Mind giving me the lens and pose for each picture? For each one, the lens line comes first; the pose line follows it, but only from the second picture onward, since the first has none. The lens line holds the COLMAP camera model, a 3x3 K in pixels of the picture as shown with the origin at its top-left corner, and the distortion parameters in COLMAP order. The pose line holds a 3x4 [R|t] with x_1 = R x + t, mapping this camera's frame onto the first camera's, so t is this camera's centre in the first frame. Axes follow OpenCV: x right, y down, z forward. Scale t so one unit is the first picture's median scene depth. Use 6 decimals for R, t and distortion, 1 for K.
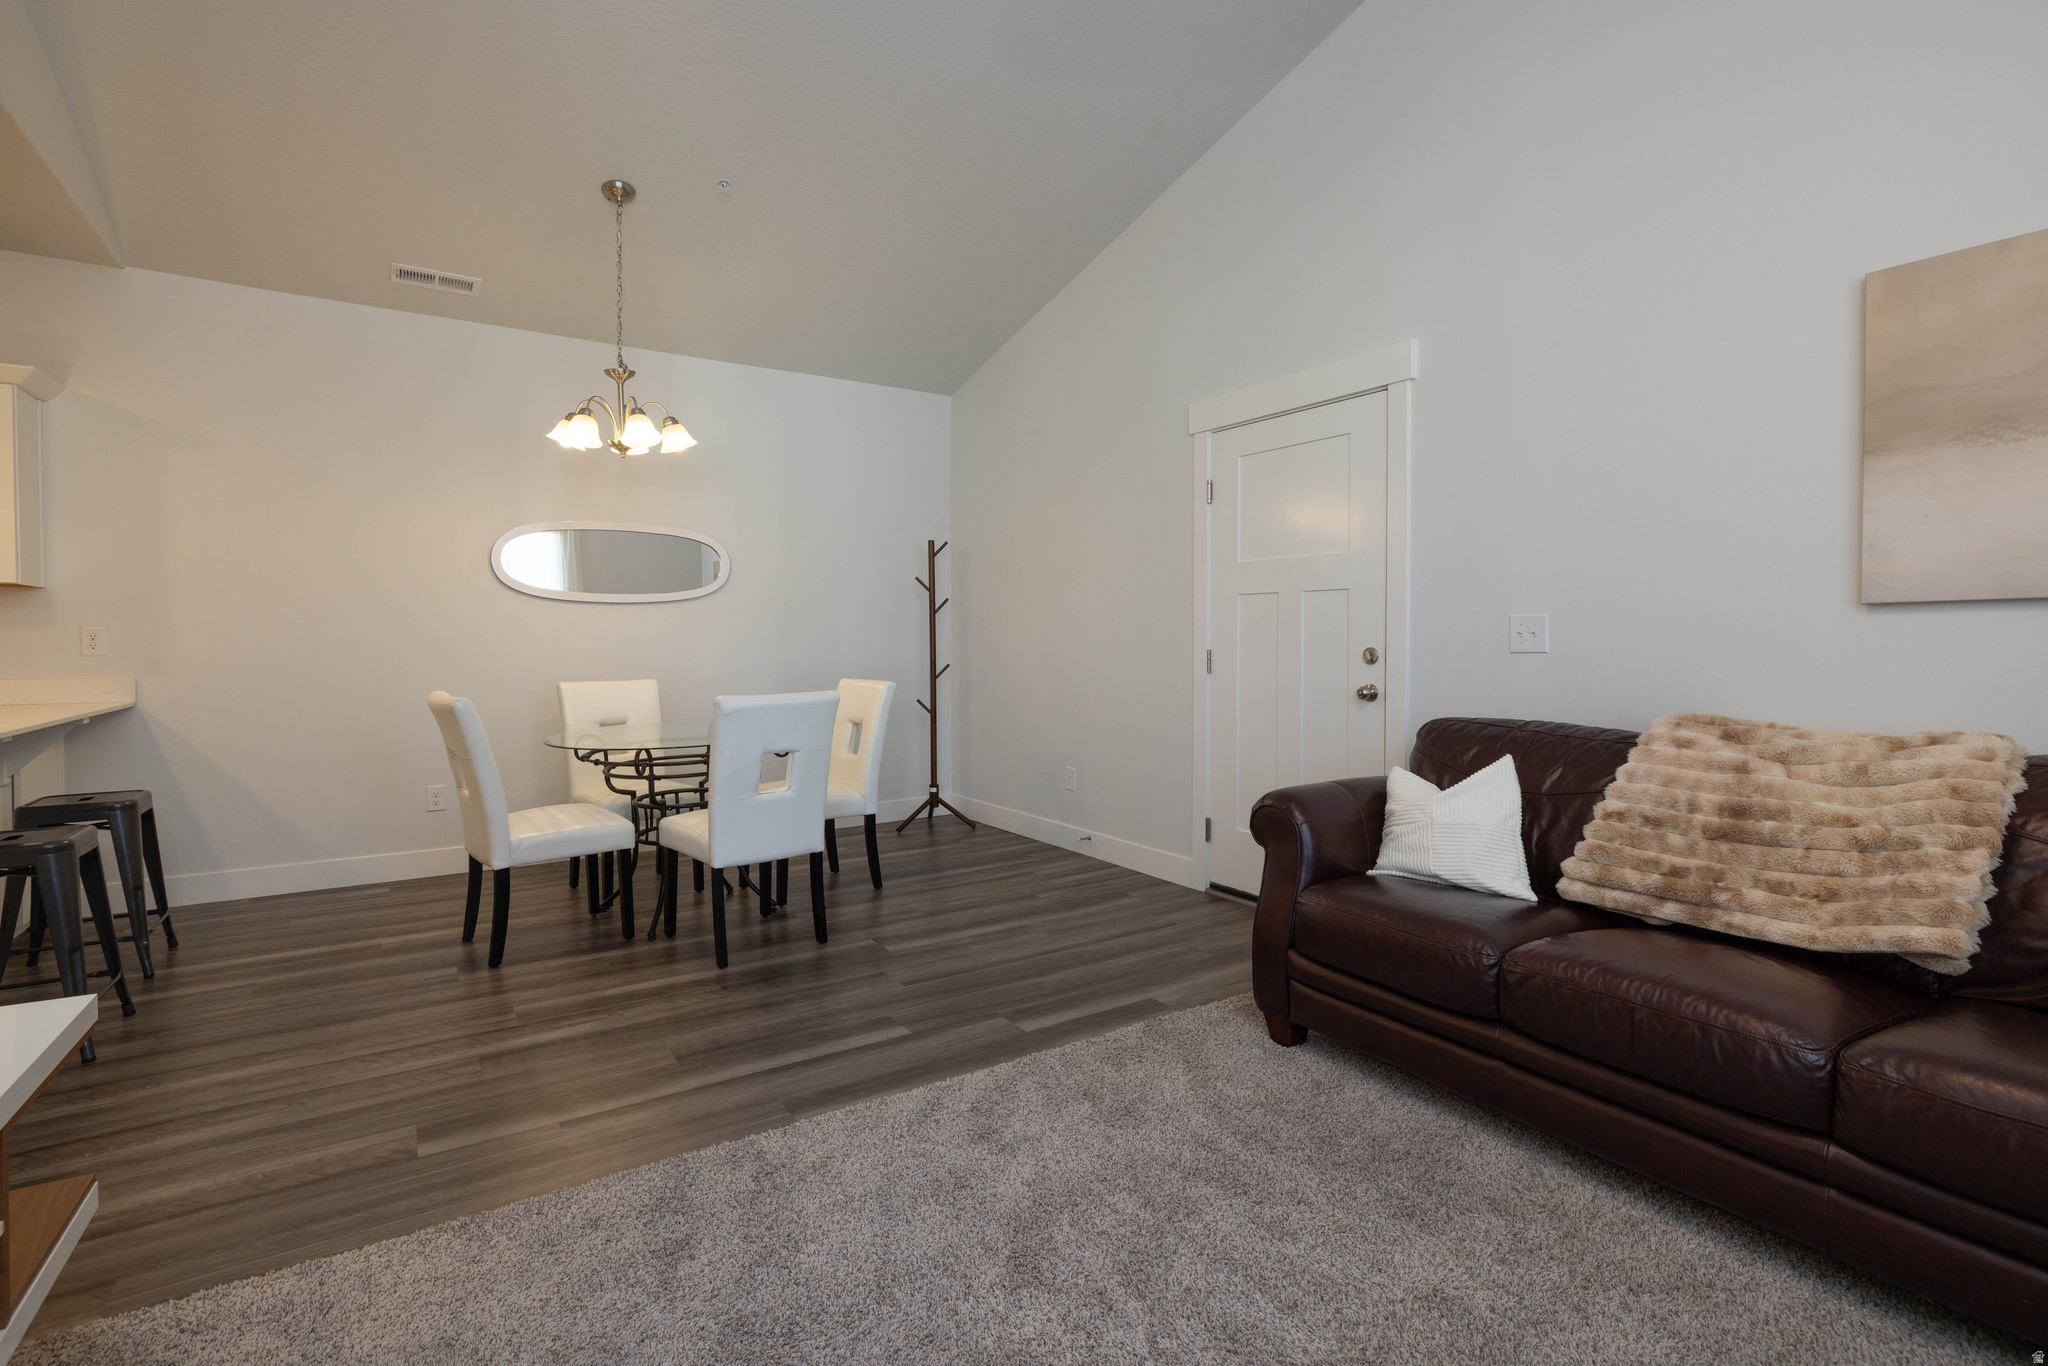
lens RADIAL K [[943.3, 0, 1017.2], [0, 943.3, 666.2], [0, 0, 1]] dist [-0.004744, -0.000374]
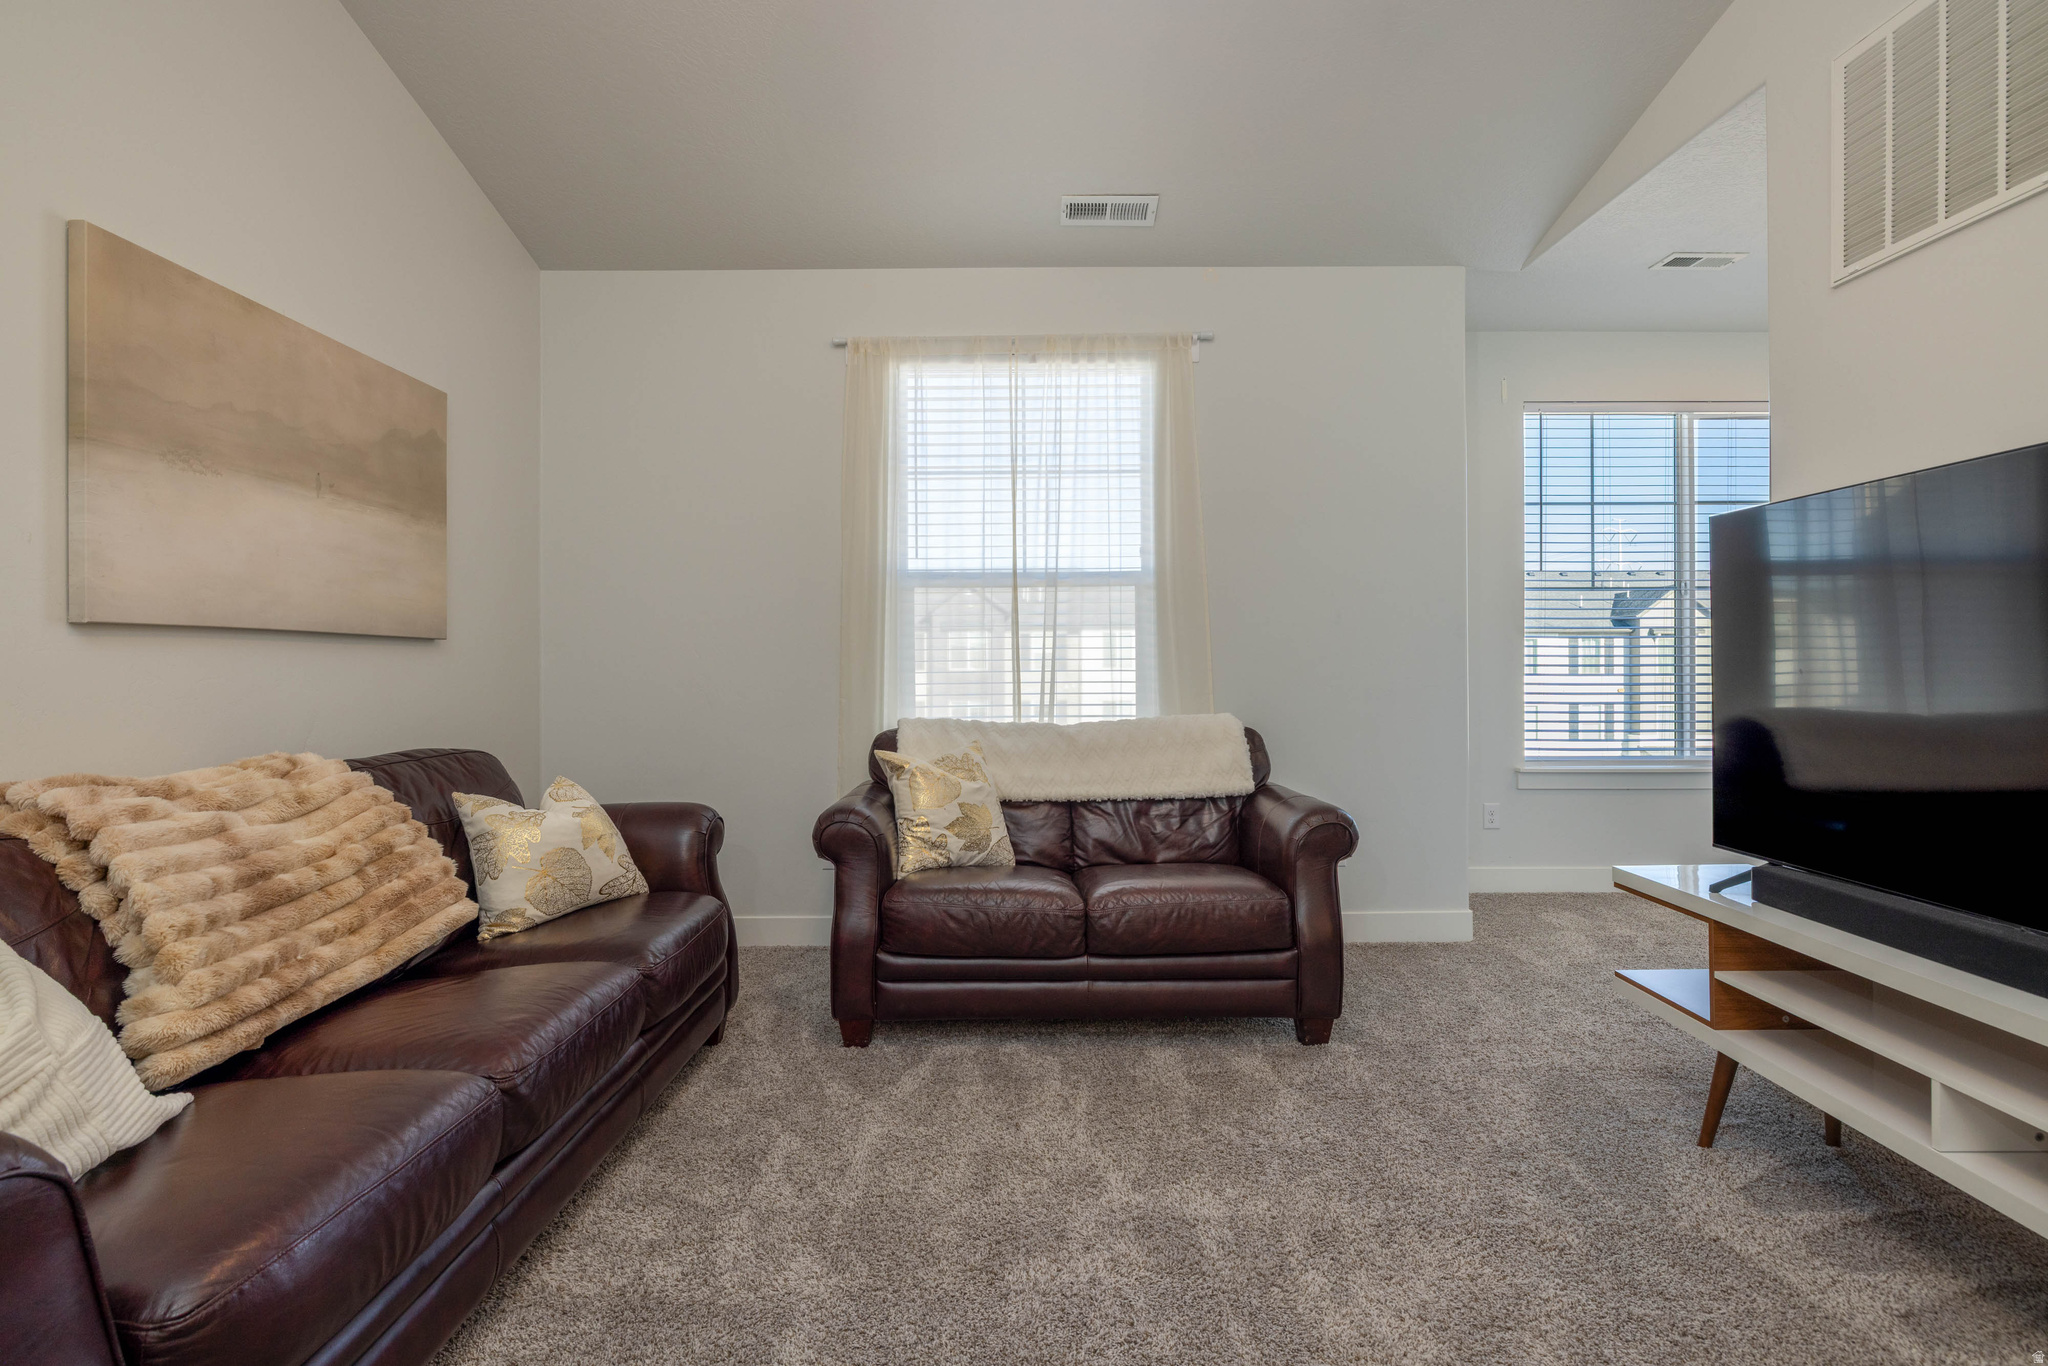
lens RADIAL K [[943.3, 0, 1017.2], [0, 943.3, 666.2], [0, 0, 1]] dist [-0.004744, -0.000374]
pose [[-0.839696, 0.002993, 0.543049, -0.226637], [0.020078, 0.999472, 0.025538, -0.033507], [-0.542686, 0.032348, -0.839313, 1.257861]]
